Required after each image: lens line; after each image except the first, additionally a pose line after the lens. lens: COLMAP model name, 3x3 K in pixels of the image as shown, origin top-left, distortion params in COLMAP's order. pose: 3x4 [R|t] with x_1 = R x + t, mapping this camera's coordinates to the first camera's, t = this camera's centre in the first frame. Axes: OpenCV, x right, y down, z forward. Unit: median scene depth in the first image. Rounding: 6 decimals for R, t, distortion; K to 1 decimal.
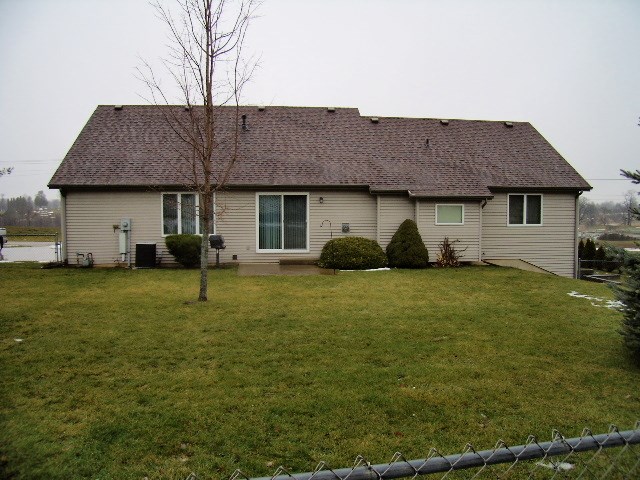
lens RADIAL K [[515.8, 0, 320.0], [0, 515.8, 240.0], [0, 0, 1]] dist [-0.118535, 0.000161]
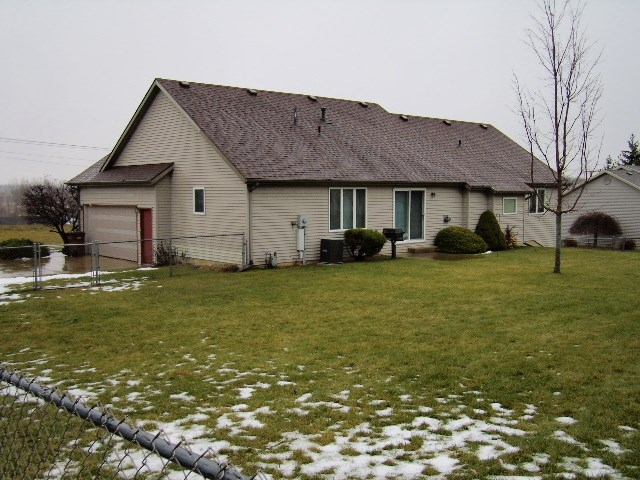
lens RADIAL K [[662.6, 0, 320.0], [0, 662.6, 240.0], [0, 0, 1]] dist [0.000979, -0.001544]
pose [[0.837839, -0.040811, 0.544390, -0.999488], [0.037475, 0.999149, 0.017226, -0.013444], [-0.544630, 0.005968, 0.838655, -0.078663]]
